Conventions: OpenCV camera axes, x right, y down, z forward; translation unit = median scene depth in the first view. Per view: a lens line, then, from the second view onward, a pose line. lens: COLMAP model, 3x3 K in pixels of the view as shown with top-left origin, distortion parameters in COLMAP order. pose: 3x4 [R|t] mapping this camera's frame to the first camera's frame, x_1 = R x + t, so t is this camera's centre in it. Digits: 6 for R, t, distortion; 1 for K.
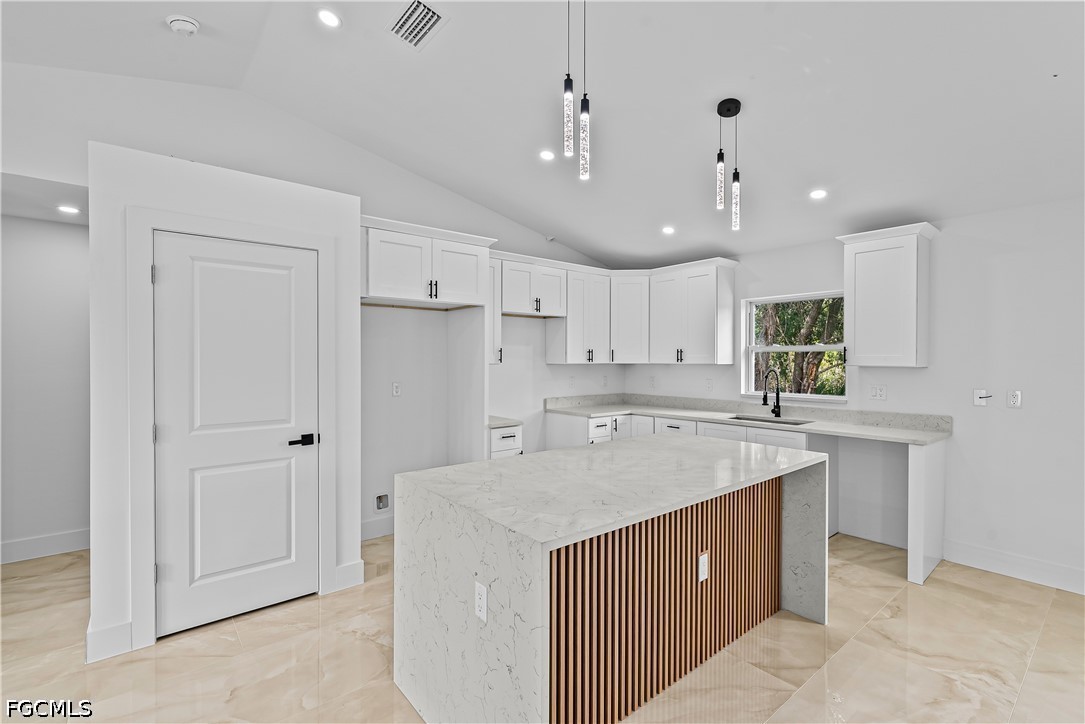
lens RADIAL K [[487.8, 0, 546.7], [0, 487.8, 361.9], [0, 0, 1]] dist [0.001242, -0.000745]
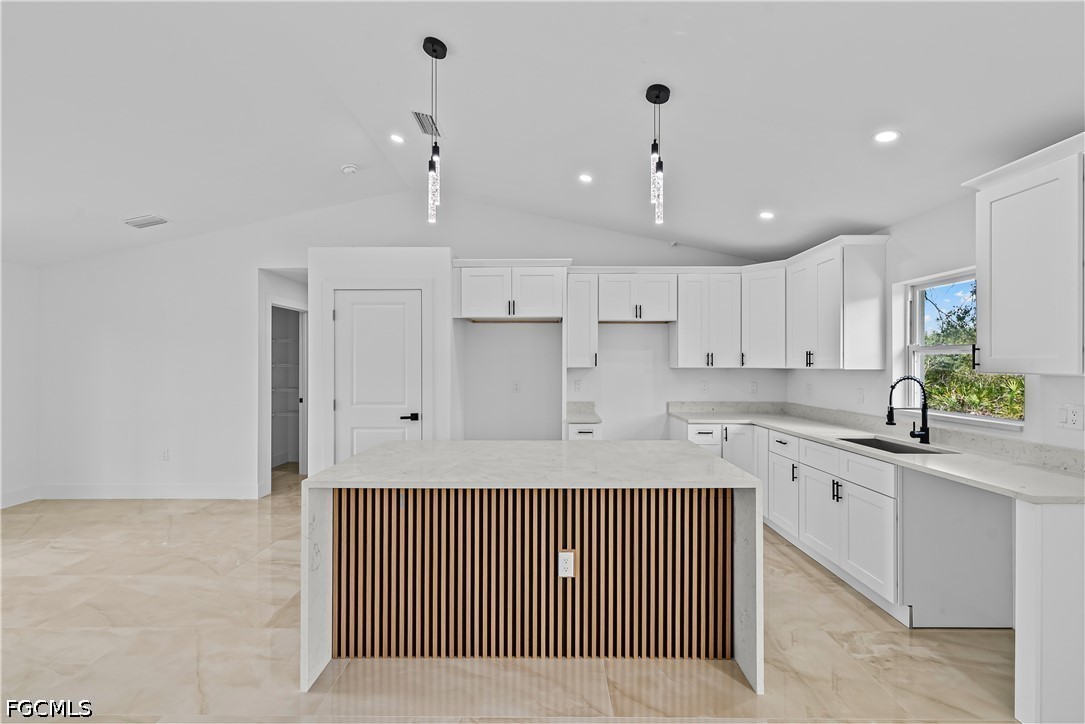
lens RADIAL K [[458.4, 0, 543.8], [0, 458.4, 363.0], [0, 0, 1]] dist [0.000180, -0.000304]
pose [[0.767114, -0.000496, -0.641510, 0.630639], [-0.004091, 0.999976, -0.005665, 0.000881], [0.641497, 0.006970, 0.767094, 0.155491]]
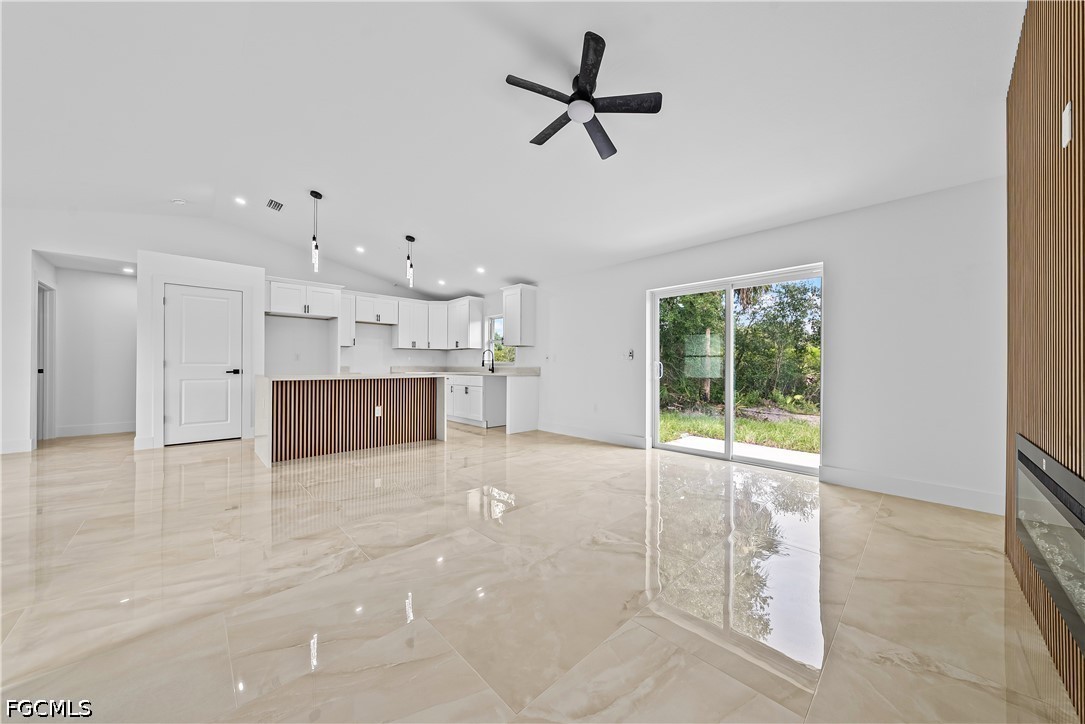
lens RADIAL K [[369.4, 0, 547.7], [0, 369.4, 364.2], [0, 0, 1]] dist [-0.007073, 0.001176]
pose [[0.996491, 0.003289, 0.083633, 0.761821], [-0.002507, 0.999952, -0.009450, 0.121025], [-0.083660, 0.009207, 0.996452, -0.794434]]
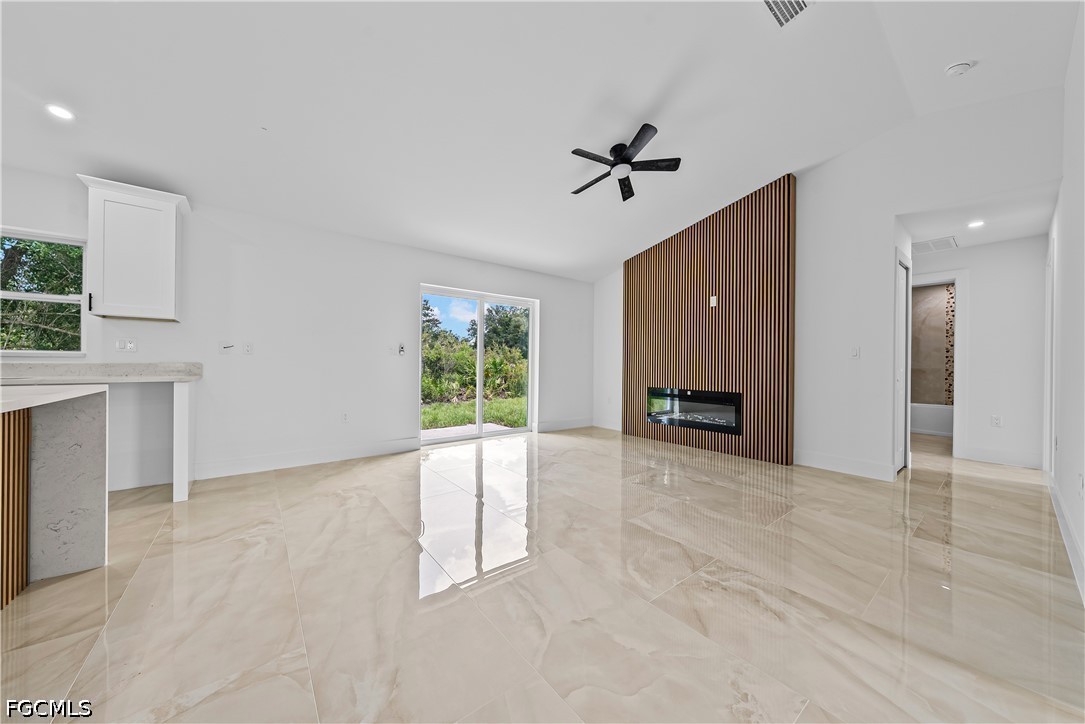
lens RADIAL K [[369.4, 0, 544.0], [0, 369.4, 364.4], [0, 0, 1]] dist [-0.007073, 0.001176]
pose [[0.026654, -0.003124, 0.999640, -0.091094], [-0.002166, 0.999993, 0.003183, 0.117100], [-0.999642, -0.002250, 0.026647, 0.107344]]
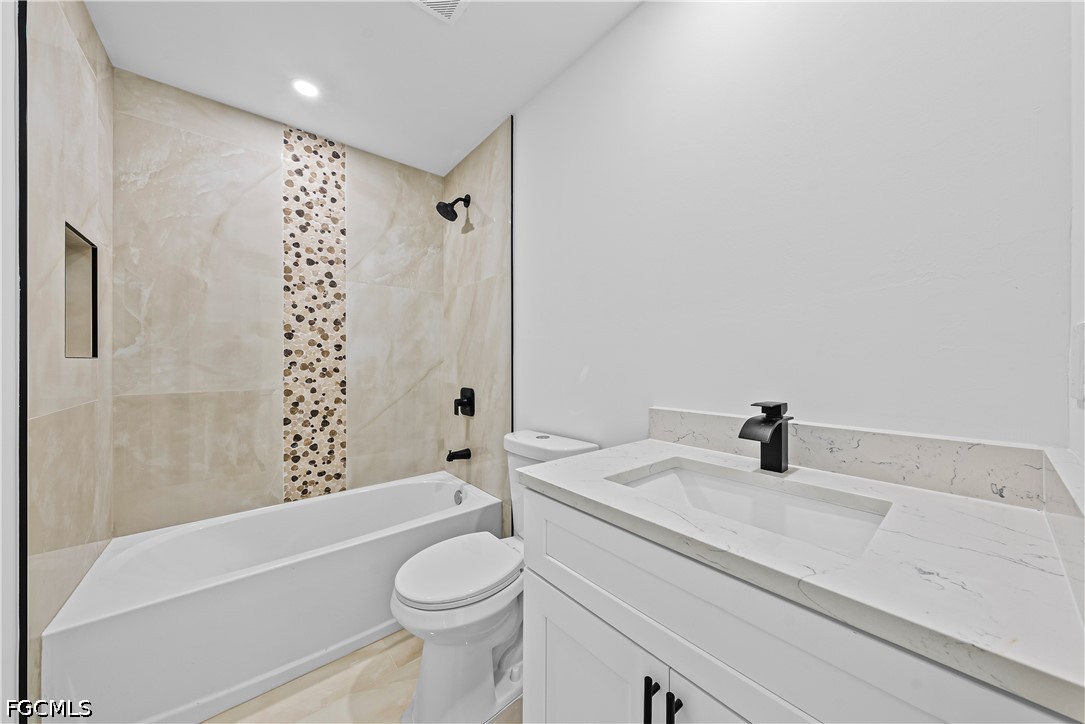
lens RADIAL K [[369.4, 0, 550.4], [0, 369.4, 365.6], [0, 0, 1]] dist [-0.007073, 0.001176]
pose [[-0.999984, 0.002349, 0.005141, 1.463580], [0.002379, 0.999980, 0.005794, 0.098527], [-0.005127, 0.005806, -0.999970, -1.356570]]
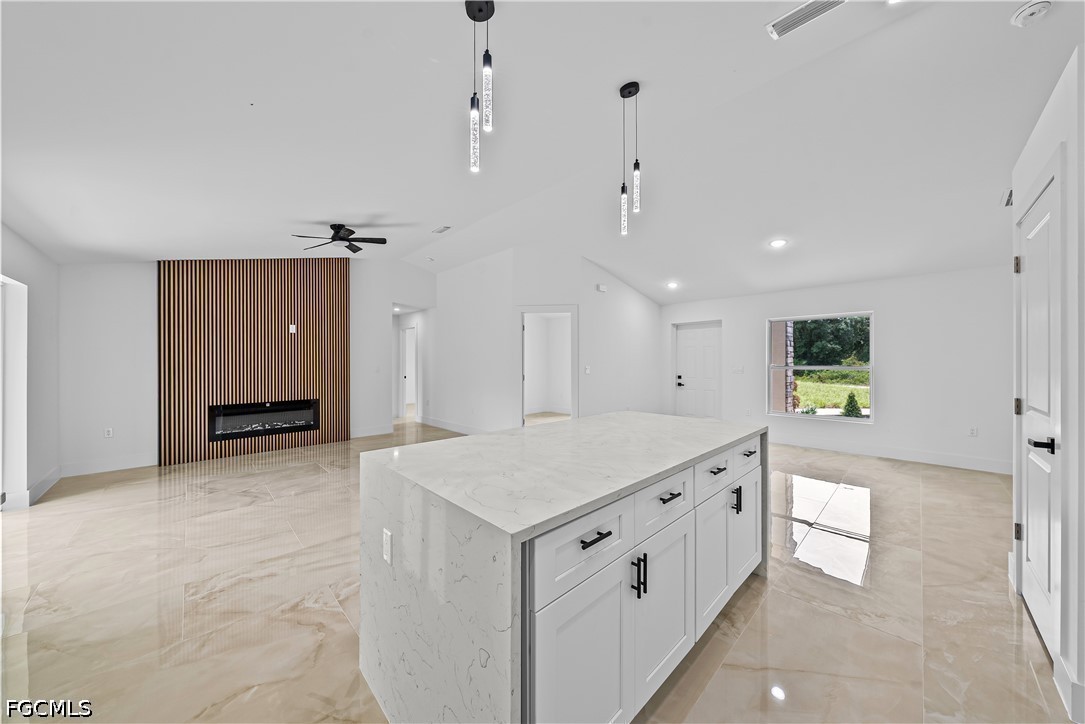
lens RADIAL K [[369.4, 0, 544.4], [0, 369.4, 361.9], [0, 0, 1]] dist [-0.007073, 0.001176]
pose [[-0.996971, 0.000813, -0.077767, 0.260641], [0.000215, 0.999970, 0.007707, 0.028149], [0.077771, 0.007667, -0.996942, 1.309991]]
